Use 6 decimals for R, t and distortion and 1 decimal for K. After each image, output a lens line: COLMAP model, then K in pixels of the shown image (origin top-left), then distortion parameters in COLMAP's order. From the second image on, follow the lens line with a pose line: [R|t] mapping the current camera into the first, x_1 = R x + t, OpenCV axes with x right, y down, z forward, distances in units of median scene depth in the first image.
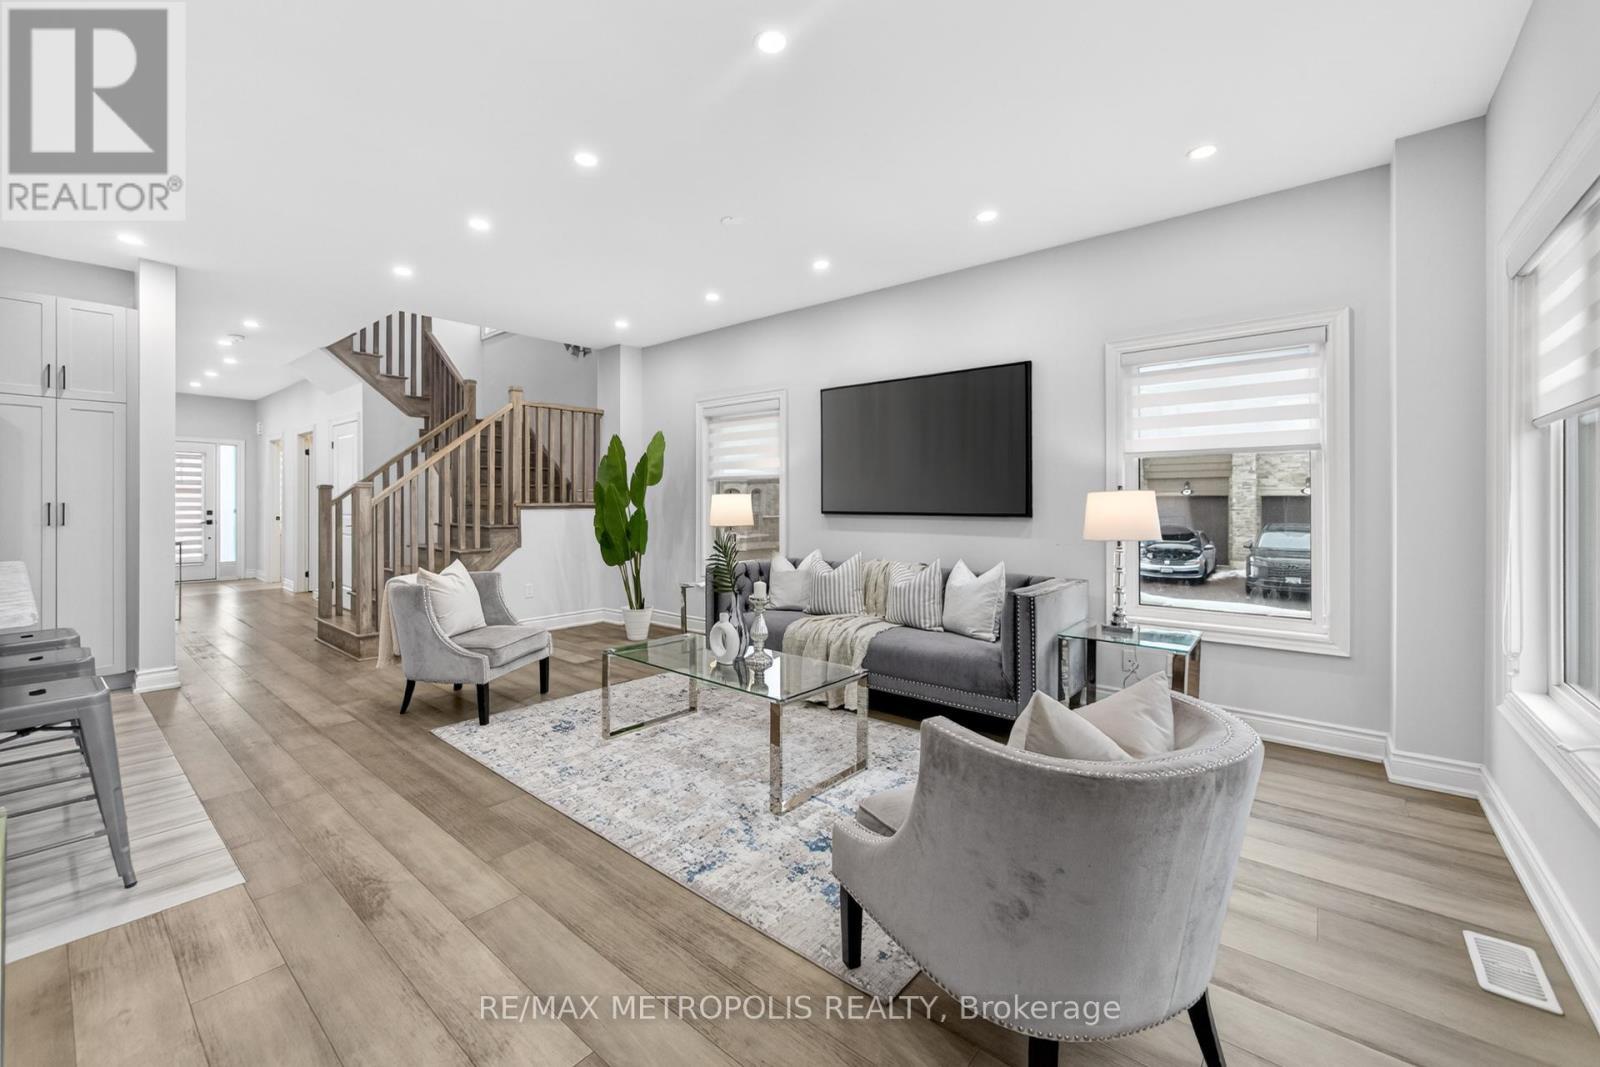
lens RADIAL K [[649.2, 0, 759.3], [0, 649.2, 496.3], [0, 0, 1]] dist [-0.015141, 0.003970]
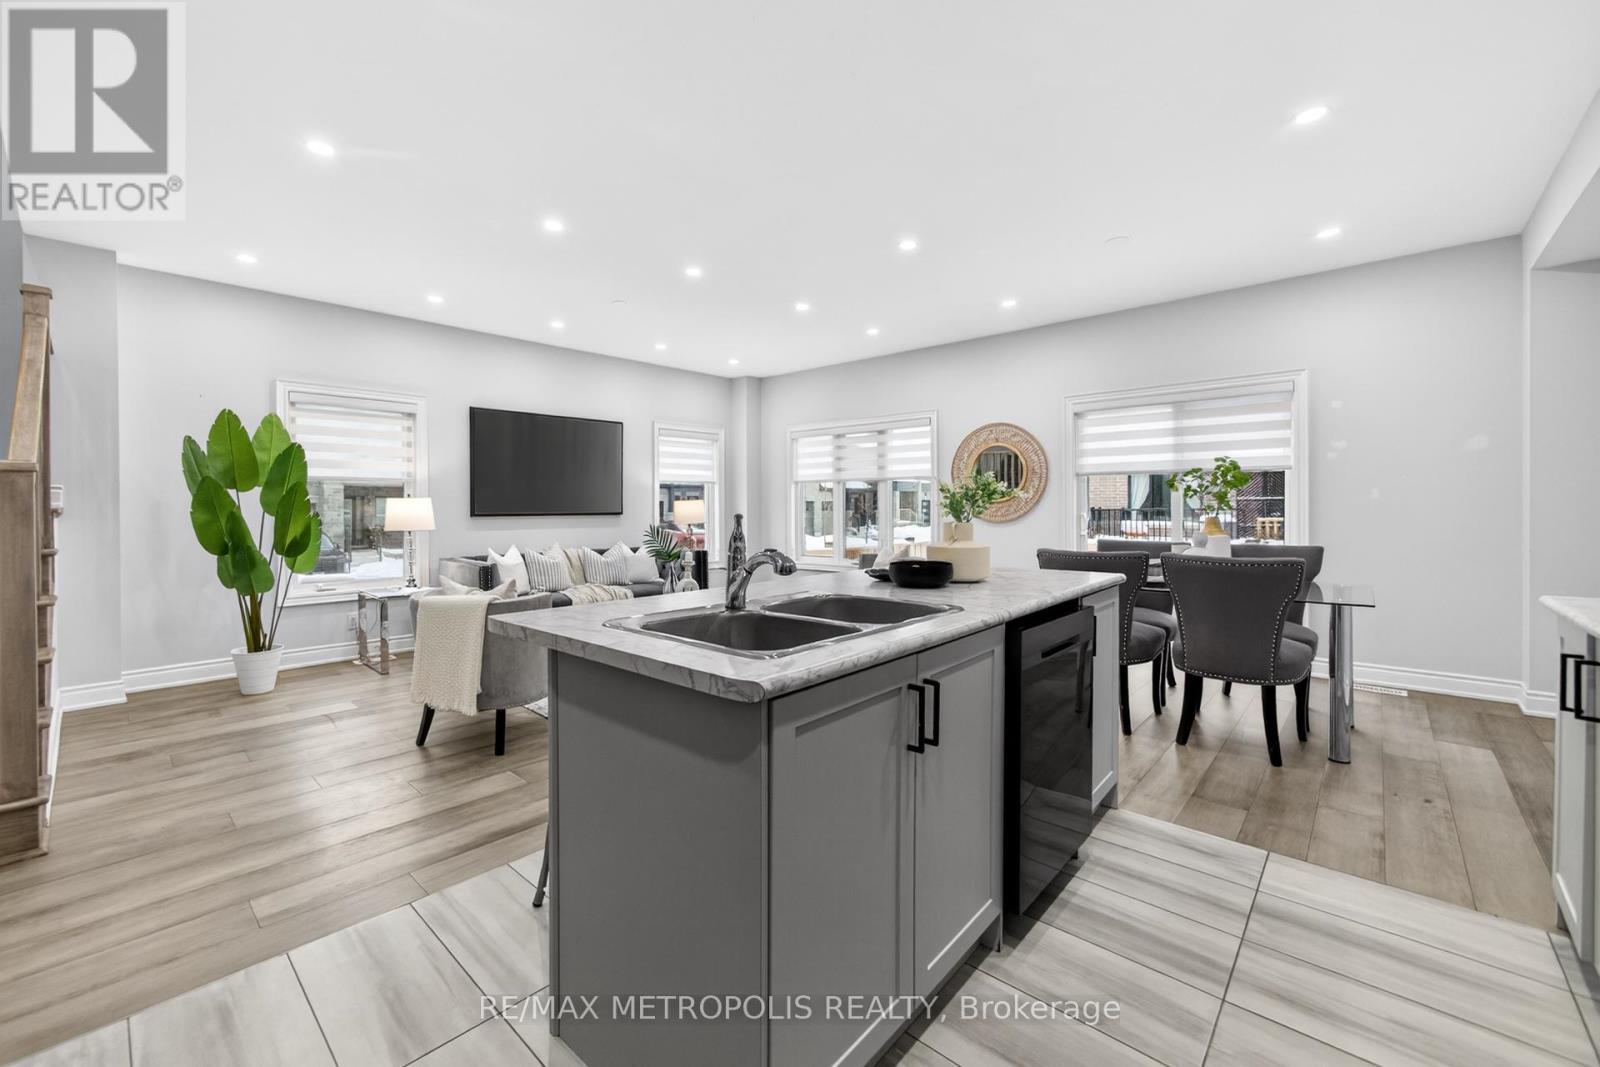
lens RADIAL K [[649.2, 0, 757.1], [0, 649.2, 508.6], [0, 0, 1]] dist [-0.015141, 0.003970]
pose [[0.044984, -0.000556, 0.998988, -1.135580], [-0.001180, 0.999999, 0.000610, 0.012781], [-0.998987, -0.001206, 0.044984, 0.521547]]
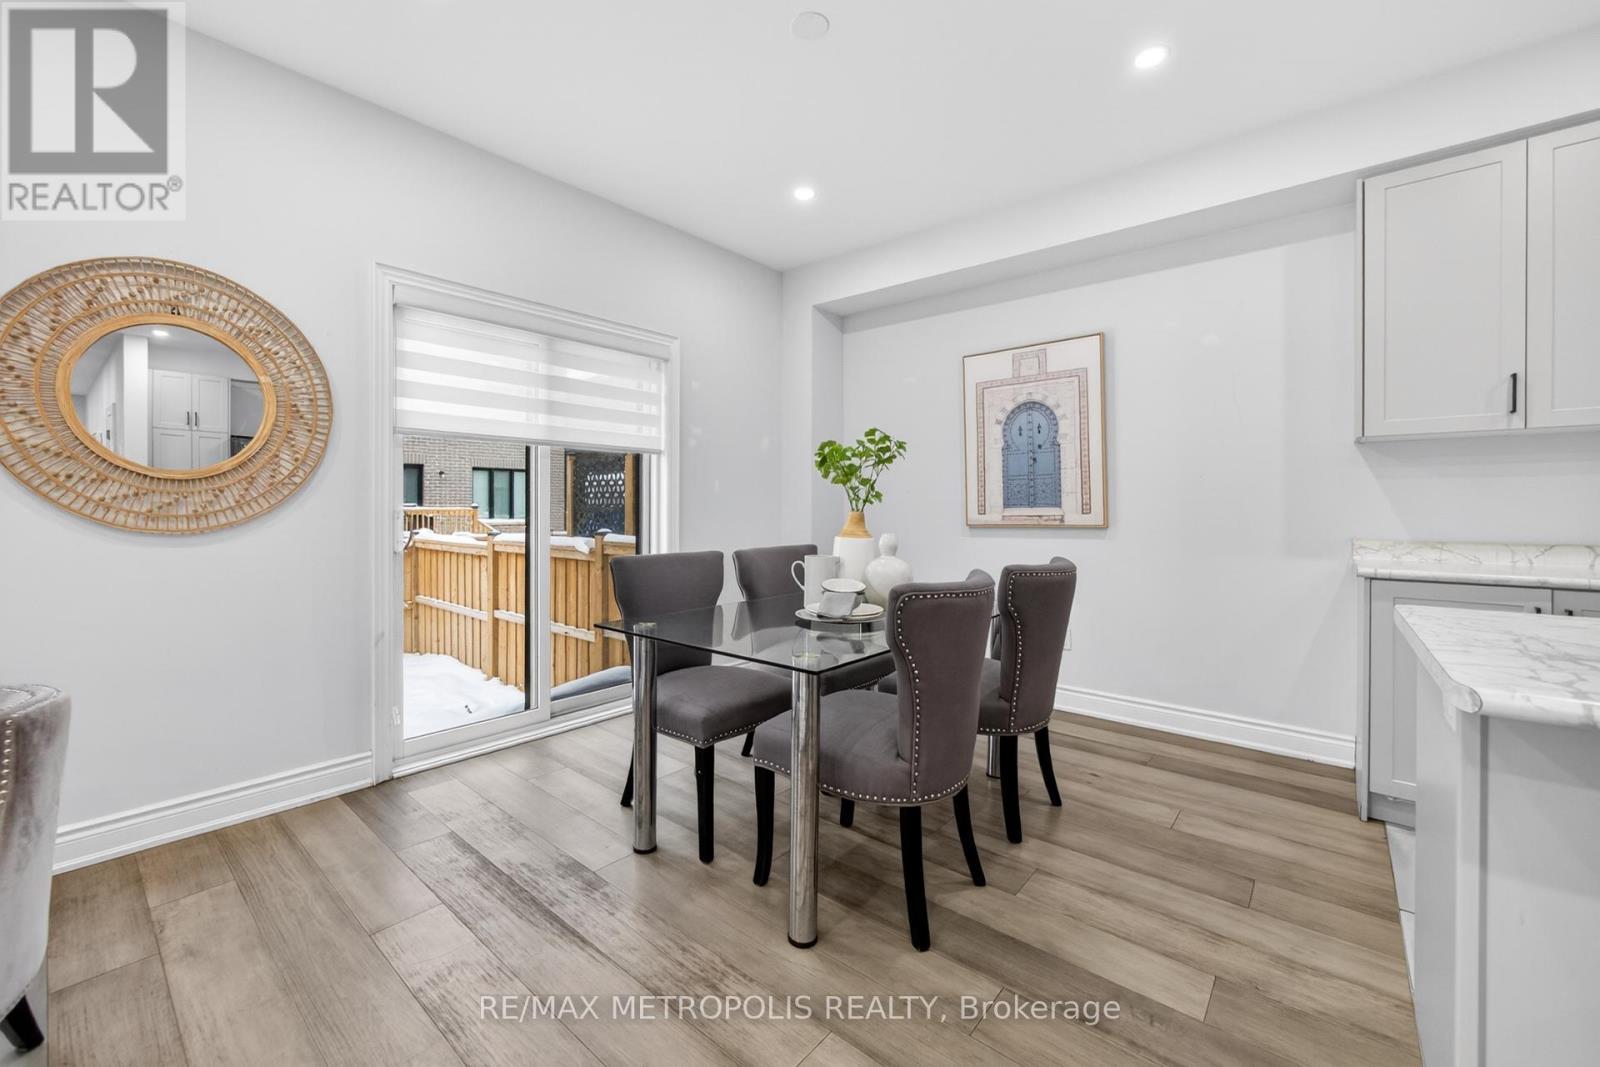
lens RADIAL K [[649.2, 0, 740.4], [0, 649.2, 511.5], [0, 0, 1]] dist [-0.015141, 0.003970]
pose [[-0.999773, -0.003428, 0.021039, -0.232685], [-0.003275, 0.999968, 0.007279, 0.018573], [-0.021063, 0.007208, -0.999752, 0.568545]]
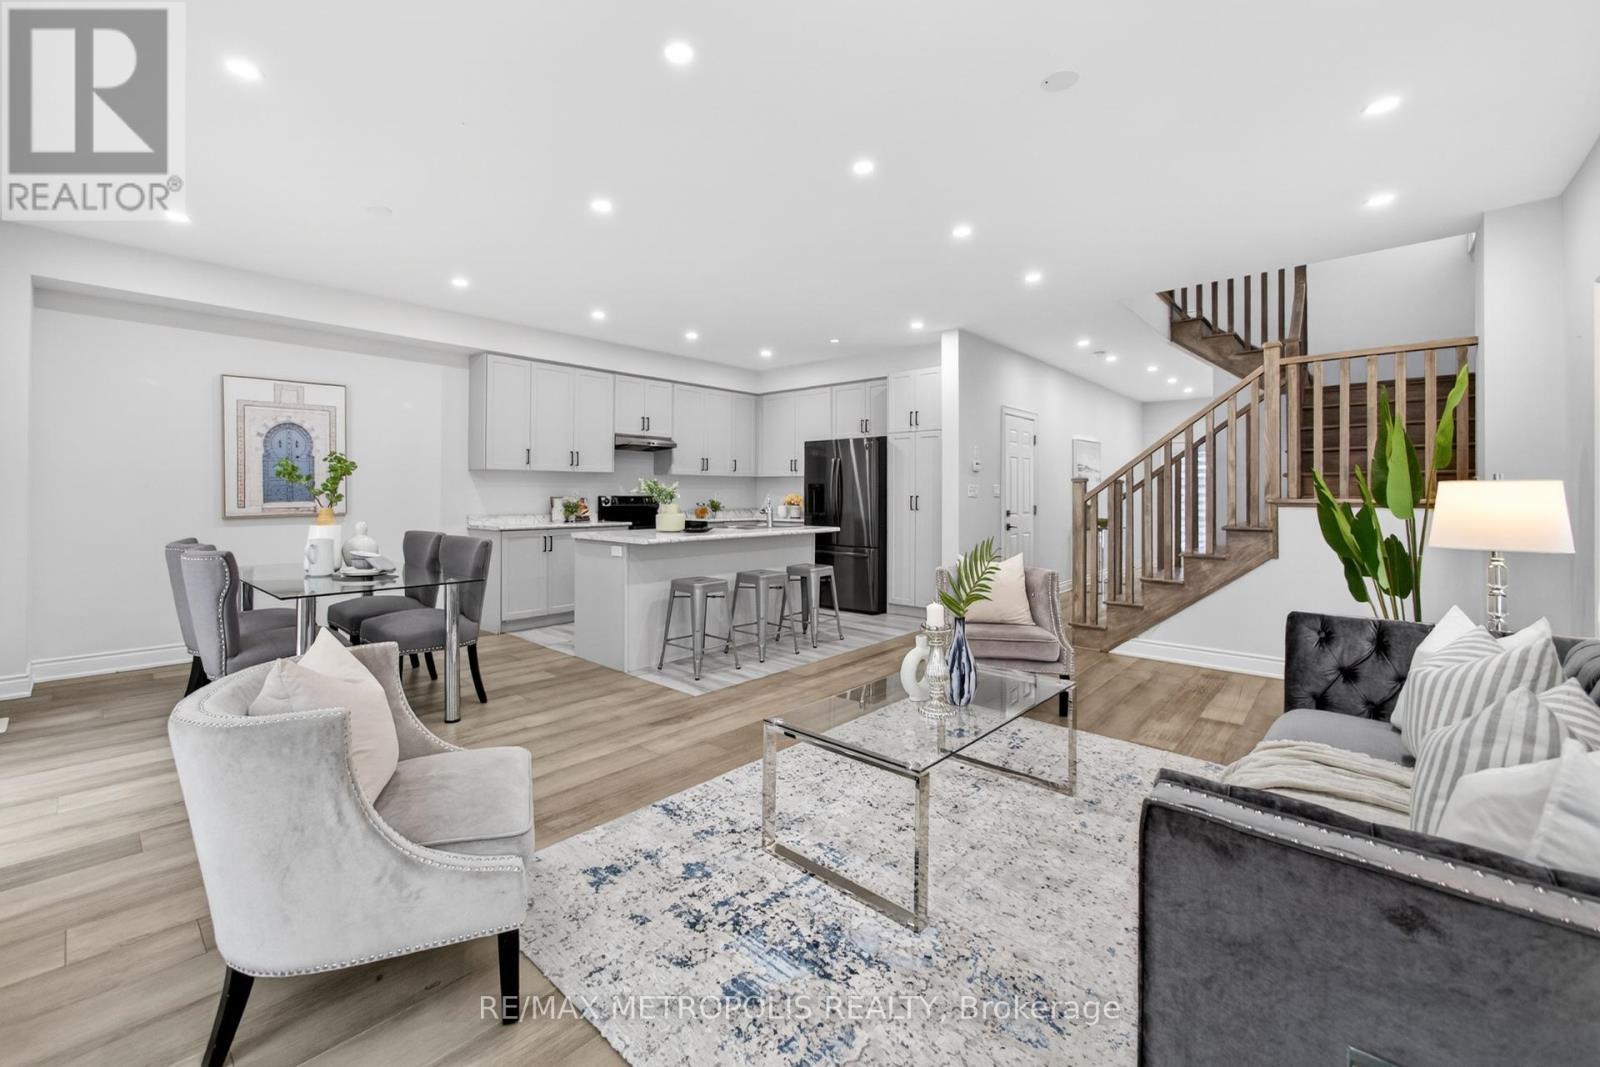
lens RADIAL K [[663.3, 0, 765.9], [0, 663.3, 495.1], [0, 0, 1]] dist [-0.000743, -0.000048]
pose [[-0.021133, 0.000737, -0.999776, 0.519241], [0.001156, 0.999999, 0.000713, 0.006466], [0.999776, -0.001141, -0.021134, 0.571187]]
